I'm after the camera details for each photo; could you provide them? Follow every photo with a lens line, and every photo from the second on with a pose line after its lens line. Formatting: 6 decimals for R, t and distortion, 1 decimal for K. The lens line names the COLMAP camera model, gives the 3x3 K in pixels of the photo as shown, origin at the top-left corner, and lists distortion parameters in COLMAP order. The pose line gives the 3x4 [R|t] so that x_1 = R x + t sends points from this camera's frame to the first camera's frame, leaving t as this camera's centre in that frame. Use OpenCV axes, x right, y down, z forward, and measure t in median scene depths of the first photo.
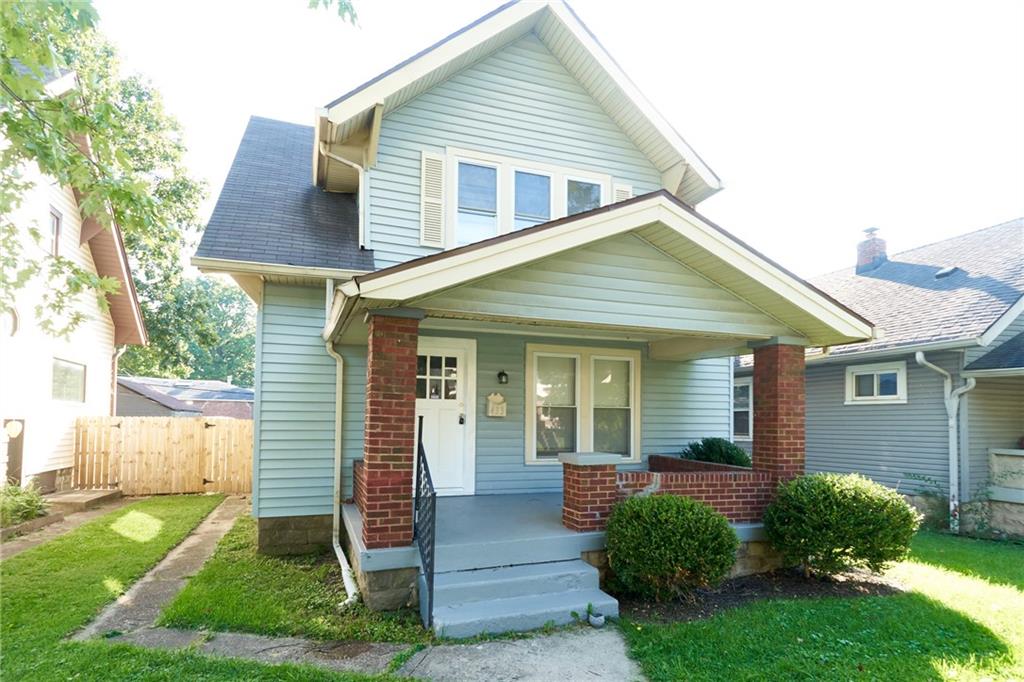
lens RADIAL K [[557.1, 0, 511.8], [0, 557.1, 343.4], [0, 0, 1]] dist [-0.024976, 0.007560]
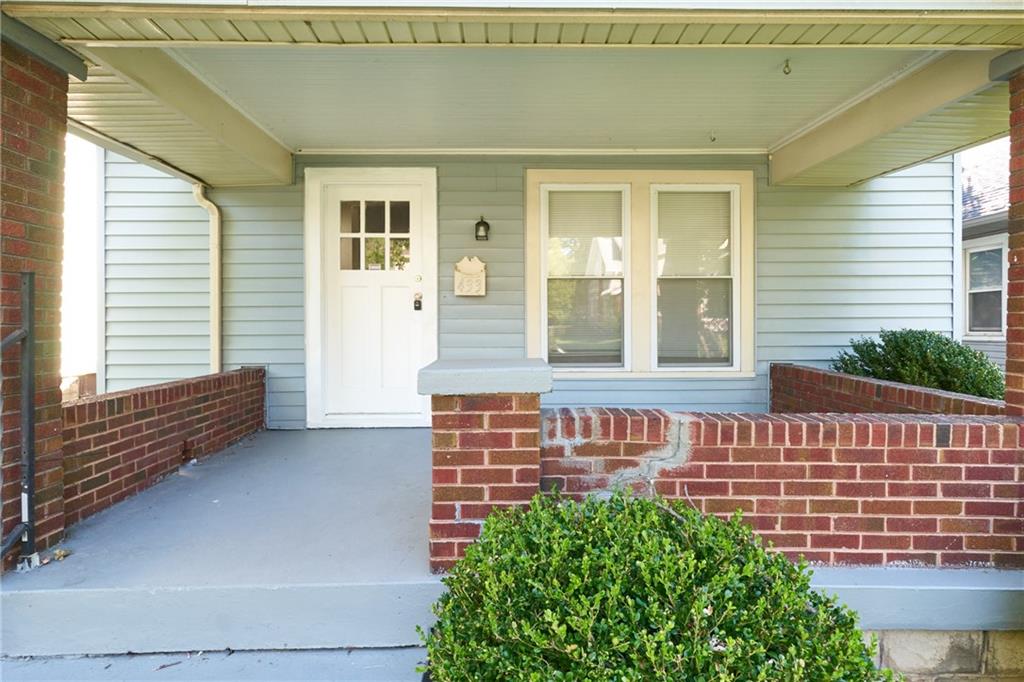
lens RADIAL K [[557.1, 0, 516.3], [0, 557.1, 288.2], [0, 0, 1]] dist [-0.024976, 0.007560]
pose [[0.947396, -0.032541, -0.318404, 0.204276], [0.055199, 0.996524, 0.062396, 0.089661], [0.315267, -0.076689, 0.945899, 0.465800]]
